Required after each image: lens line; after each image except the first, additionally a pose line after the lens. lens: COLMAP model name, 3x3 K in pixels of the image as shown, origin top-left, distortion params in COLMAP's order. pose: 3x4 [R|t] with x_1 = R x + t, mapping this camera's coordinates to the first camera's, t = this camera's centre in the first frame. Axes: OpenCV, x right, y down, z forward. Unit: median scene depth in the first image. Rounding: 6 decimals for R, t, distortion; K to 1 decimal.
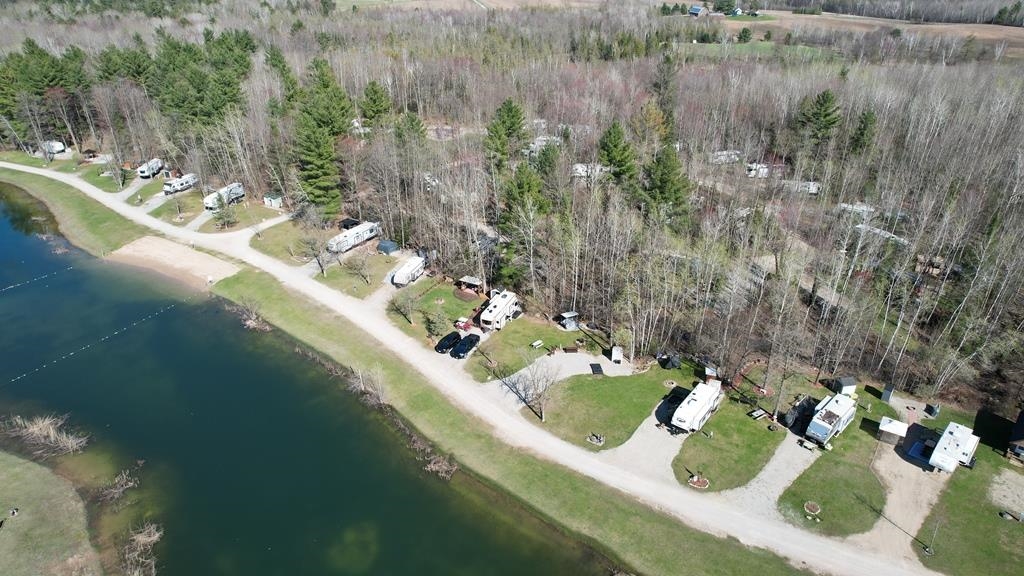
lens RADIAL K [[653.5, 0, 514.6], [0, 653.5, 289.4], [0, 0, 1]] dist [-0.079223, 0.072652]
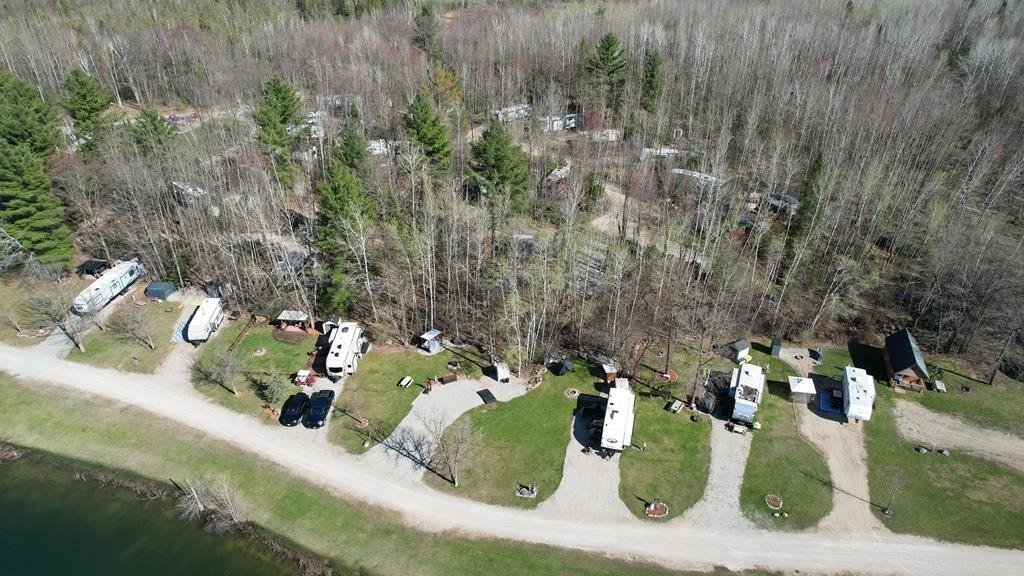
lens RADIAL K [[653.5, 0, 514.6], [0, 653.5, 289.4], [0, 0, 1]] dist [-0.079223, 0.072652]
pose [[0.914901, -0.209099, 0.345304, -0.098740], [0.183832, 0.977358, 0.104768, -0.090933], [-0.359392, -0.032374, 0.932625, 0.188525]]
